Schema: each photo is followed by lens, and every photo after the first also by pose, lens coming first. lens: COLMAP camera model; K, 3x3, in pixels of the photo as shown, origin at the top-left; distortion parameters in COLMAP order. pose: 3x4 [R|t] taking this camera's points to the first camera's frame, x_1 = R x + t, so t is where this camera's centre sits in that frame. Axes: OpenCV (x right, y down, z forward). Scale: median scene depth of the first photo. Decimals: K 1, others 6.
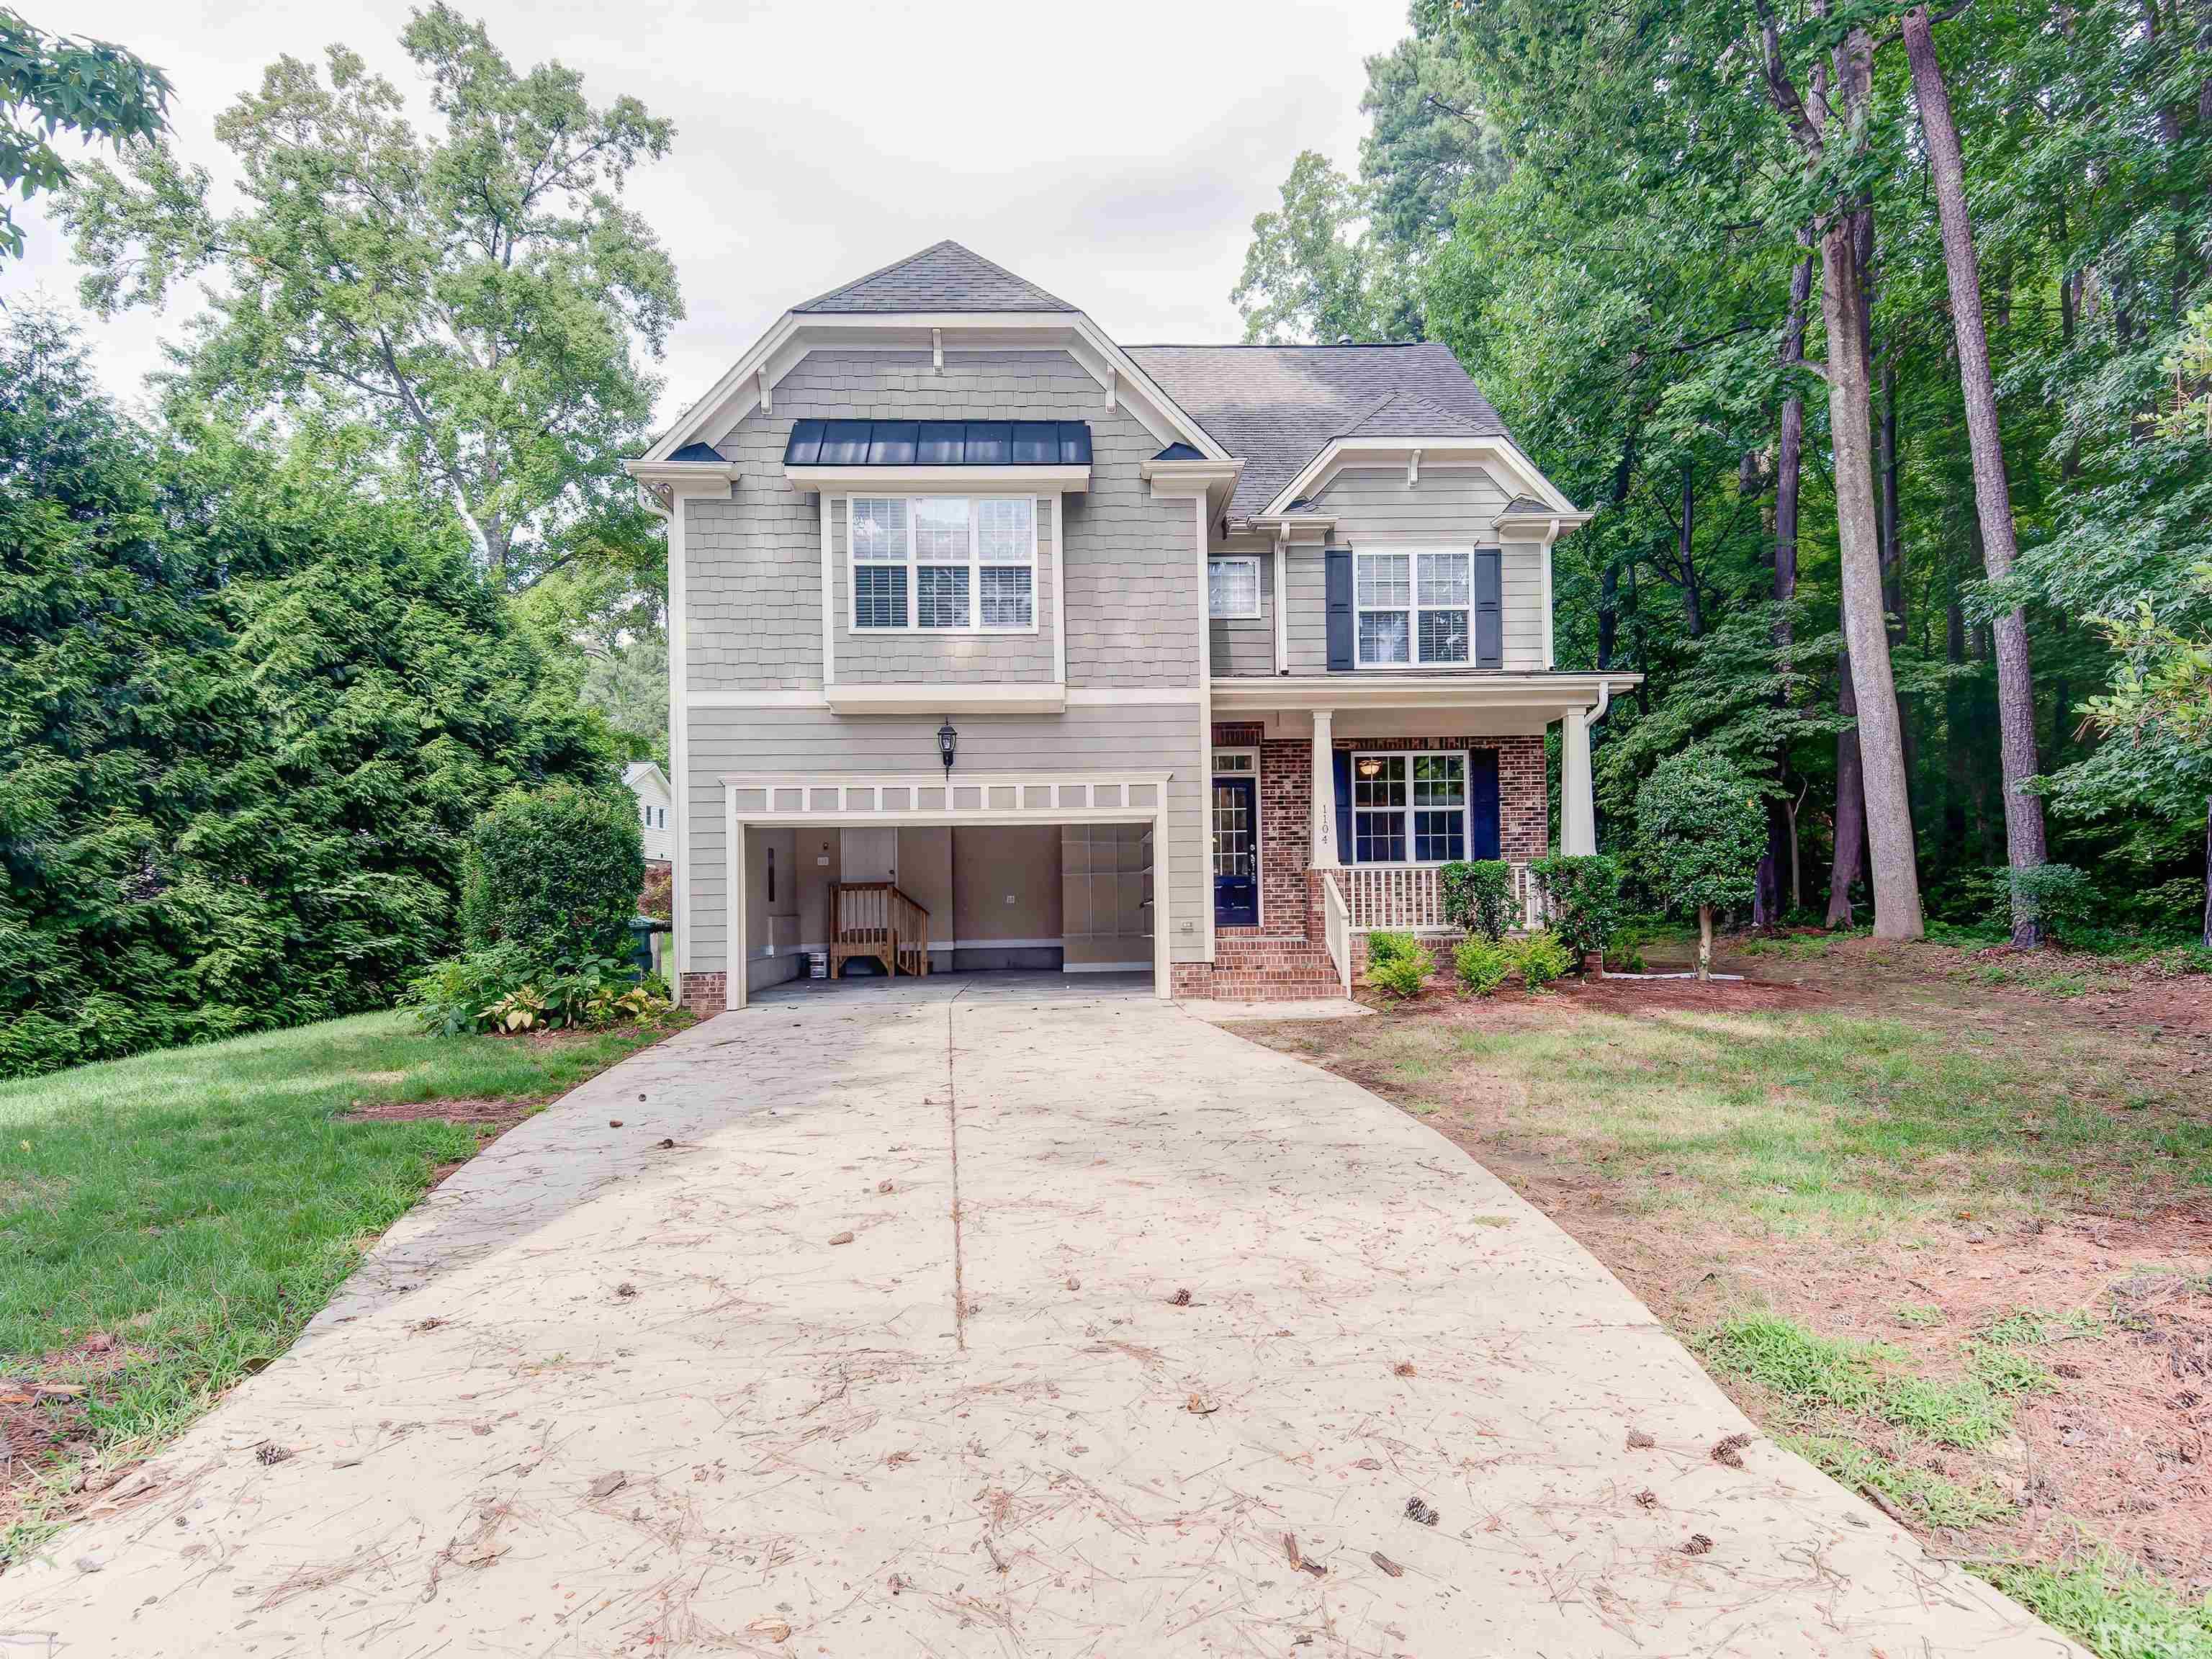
lens RADIAL K [[1334.5, 0, 1092.9], [0, 1334.5, 866.3], [0, 0, 1]] dist [0.034599, -0.054096]
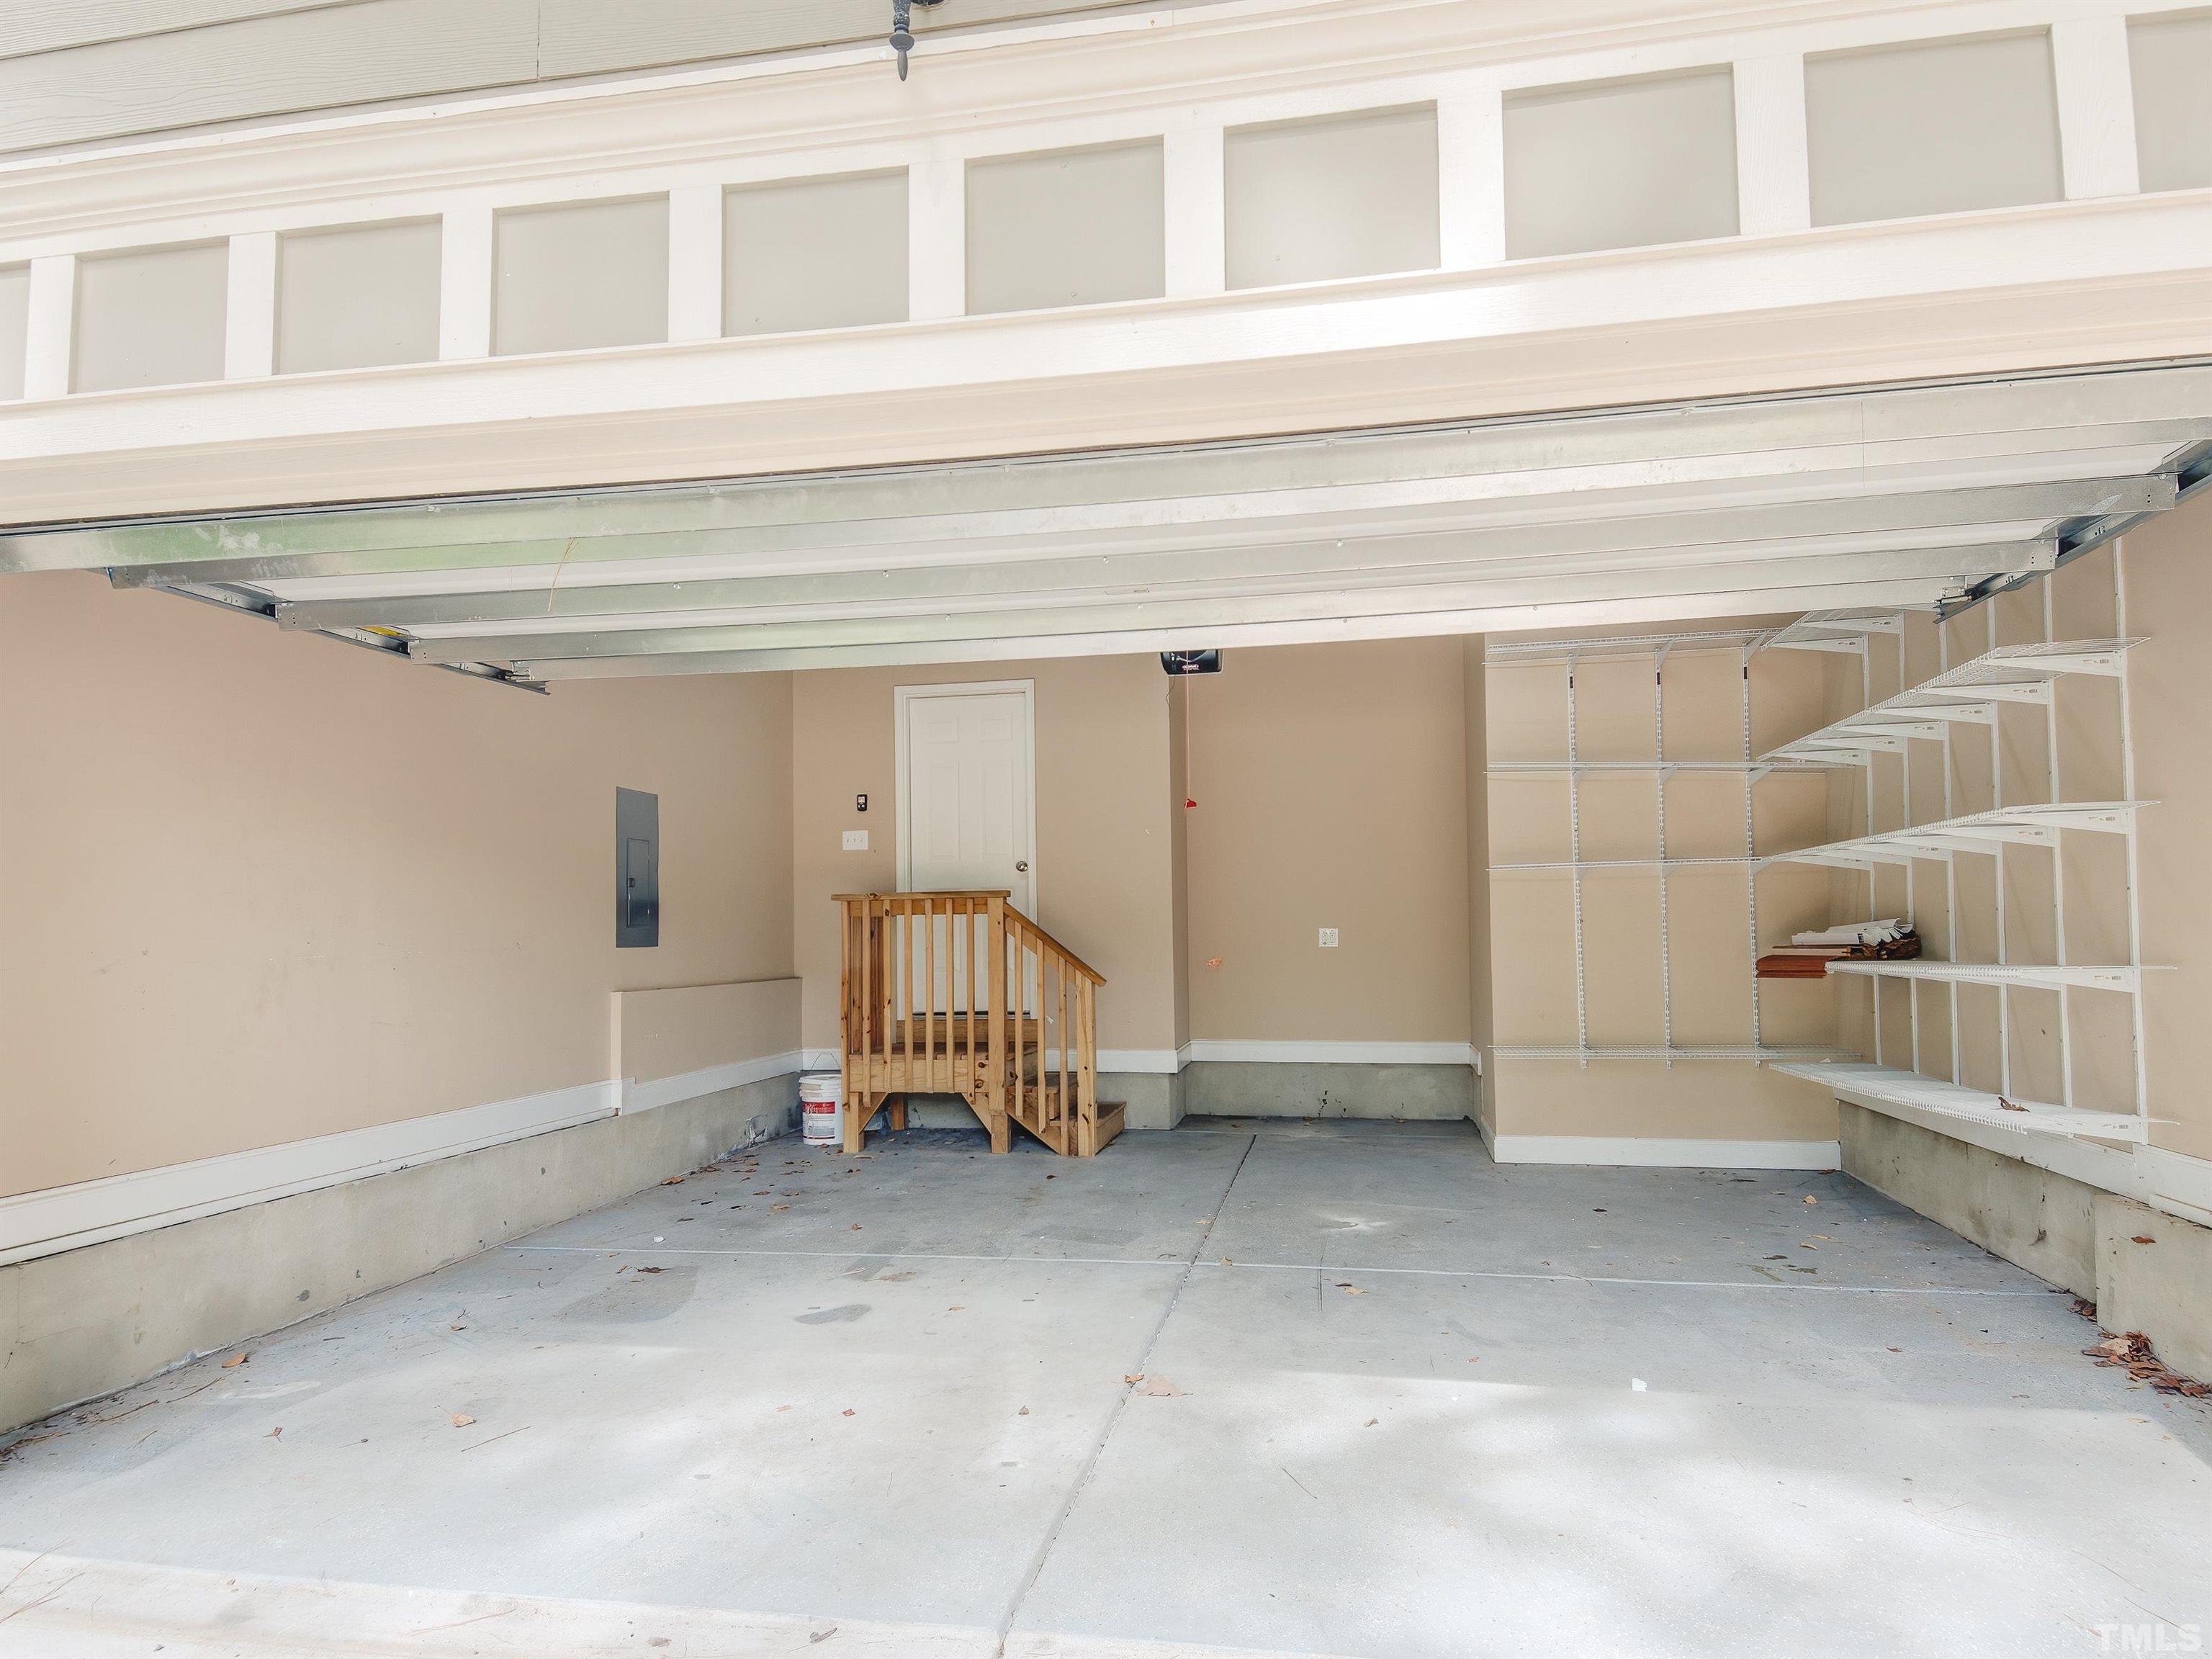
lens RADIAL K [[1334.5, 0, 1092.9], [0, 1334.5, 866.3], [0, 0, 1]] dist [0.034599, -0.054096]
pose [[0.976142, -0.013665, -0.216705, -0.047799], [0.011062, 0.999851, -0.013218, 0.010481], [0.216853, 0.010506, 0.976148, 0.653986]]
